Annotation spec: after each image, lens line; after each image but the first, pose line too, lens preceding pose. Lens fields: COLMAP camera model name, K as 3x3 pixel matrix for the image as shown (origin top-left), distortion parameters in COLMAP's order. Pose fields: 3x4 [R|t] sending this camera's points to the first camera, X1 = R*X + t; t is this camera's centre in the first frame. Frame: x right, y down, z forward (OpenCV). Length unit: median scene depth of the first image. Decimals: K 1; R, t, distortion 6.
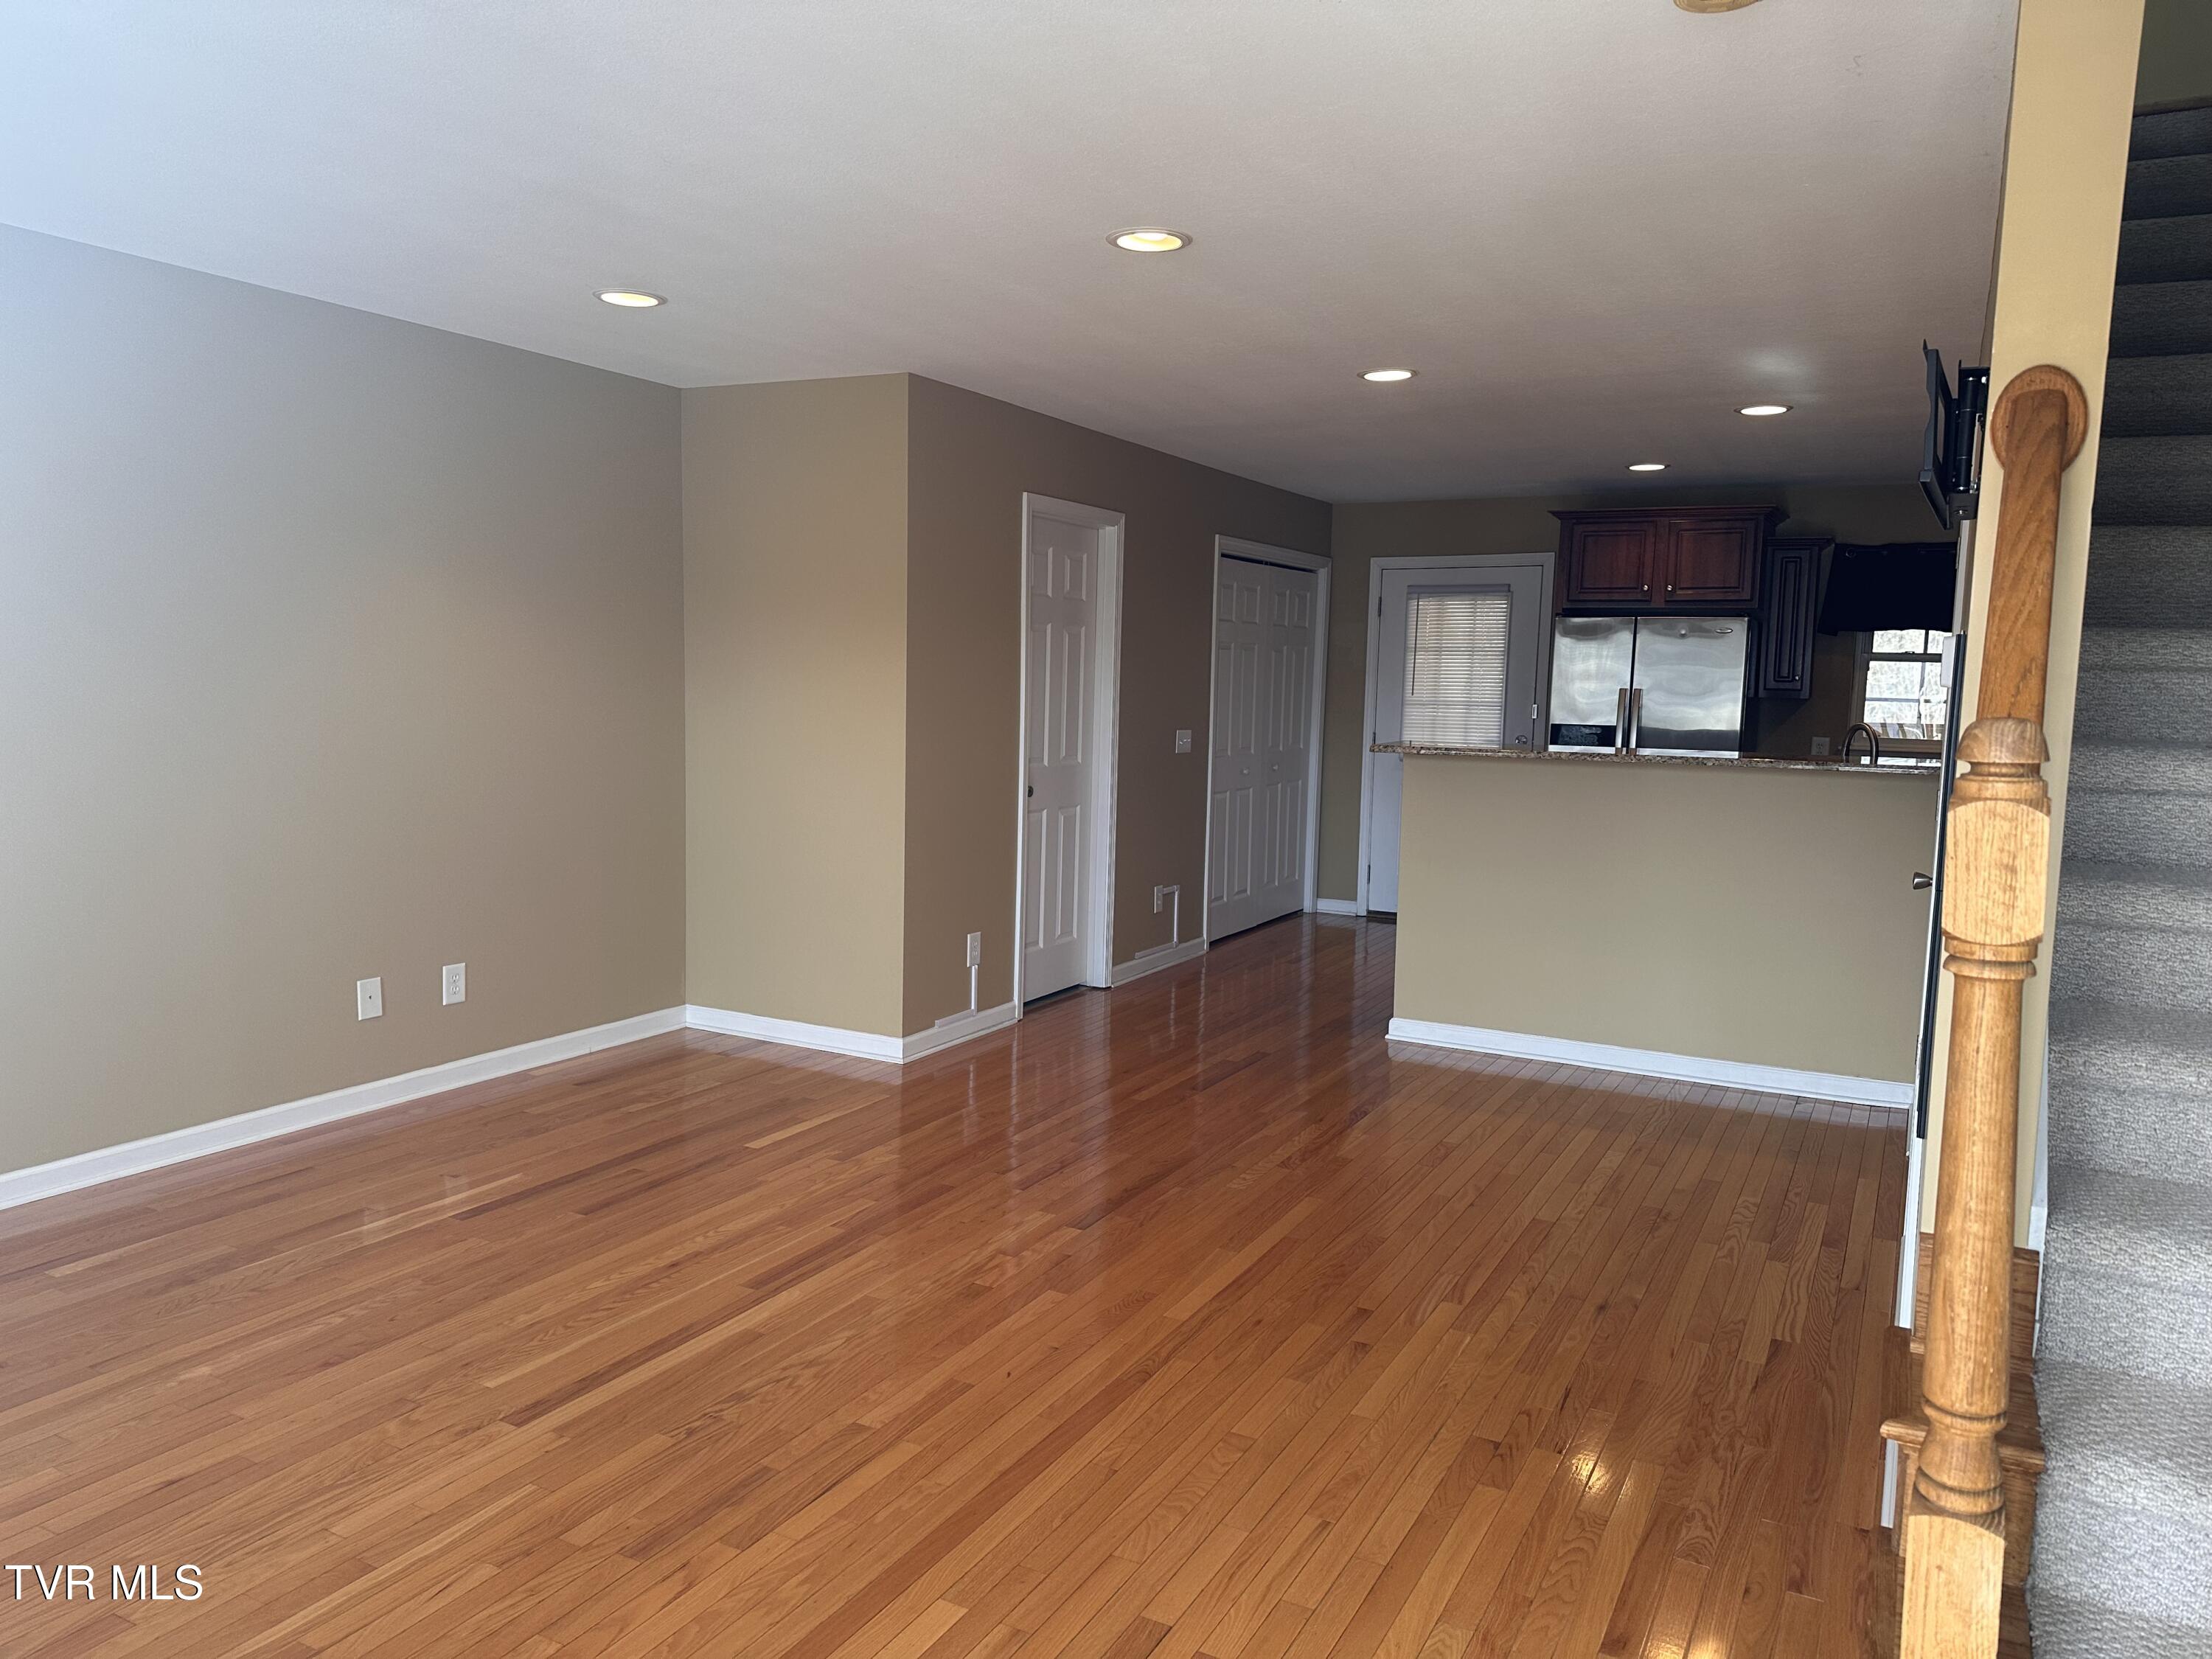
lens RADIAL K [[1539.5, 0, 1104.9], [0, 1539.5, 849.0], [0, 0, 1]] dist [0.131240, -0.201733]
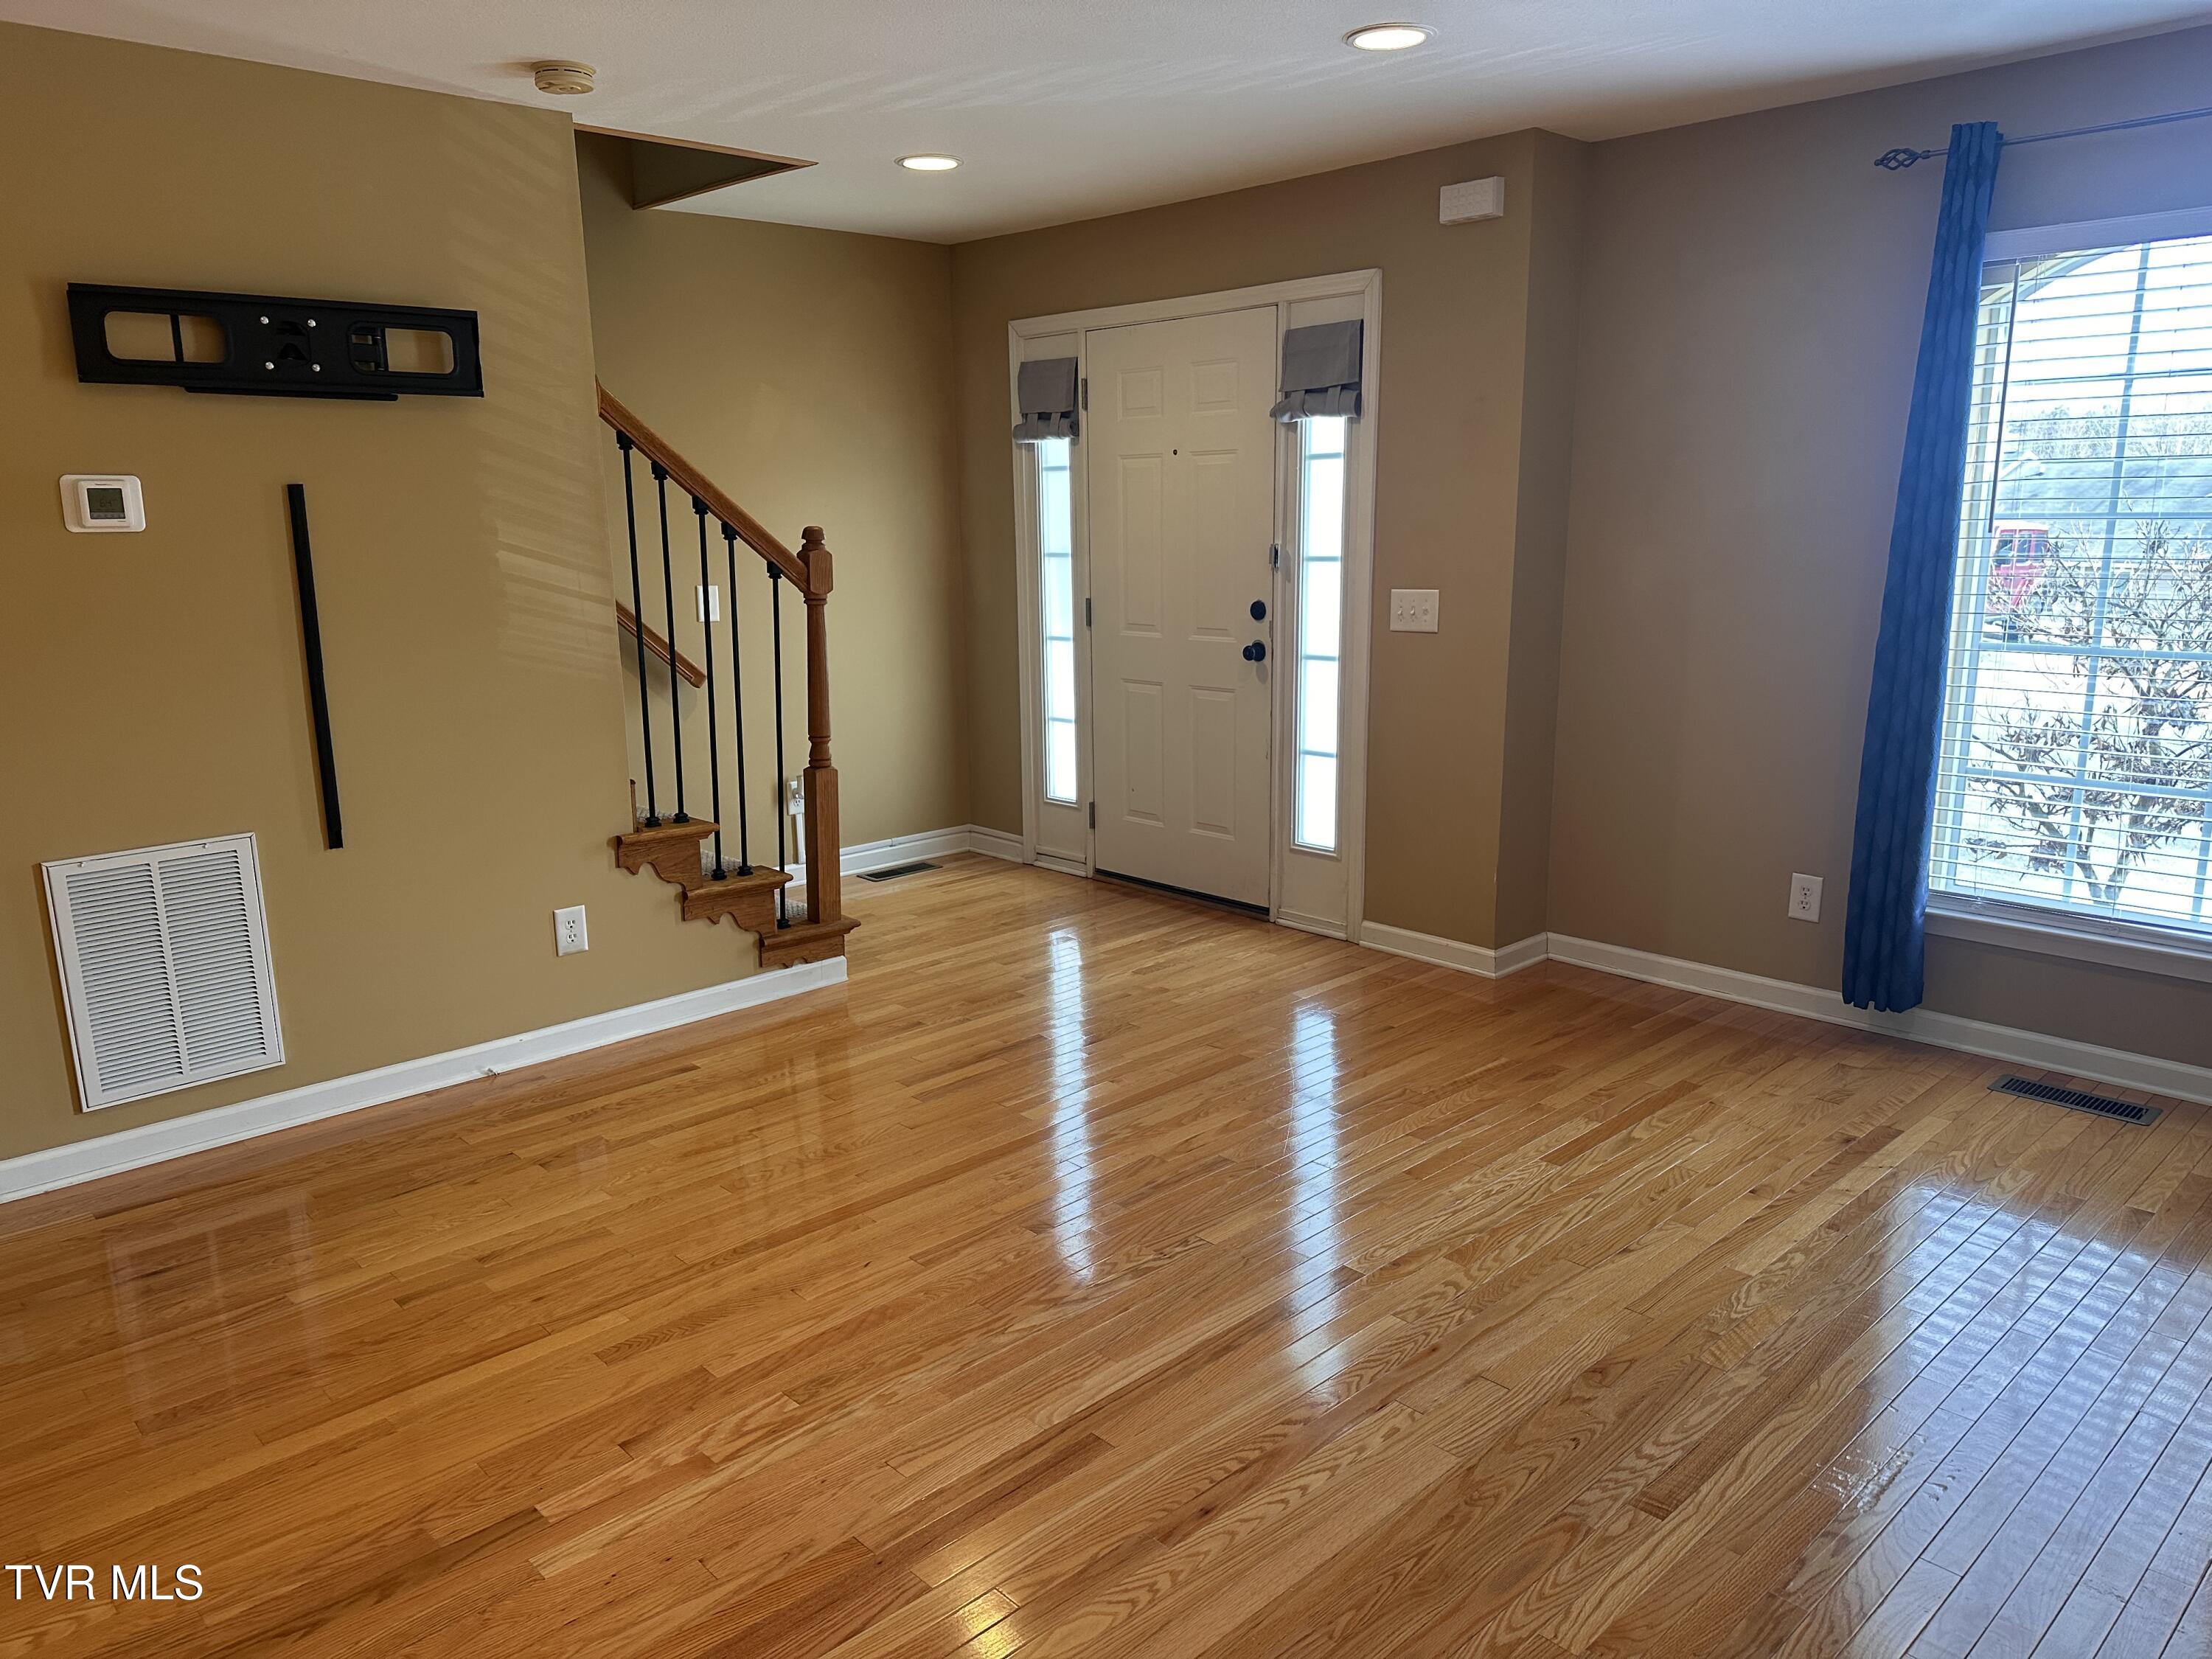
lens RADIAL K [[1548.2, 0, 1100.6], [0, 1548.2, 835.4], [0, 0, 1]] dist [0.094739, -0.097547]
pose [[-0.949850, -0.076573, 0.303184, -0.296021], [0.027582, 0.945260, 0.325149, -0.140983], [-0.311486, 0.317206, -0.895744, 1.088915]]
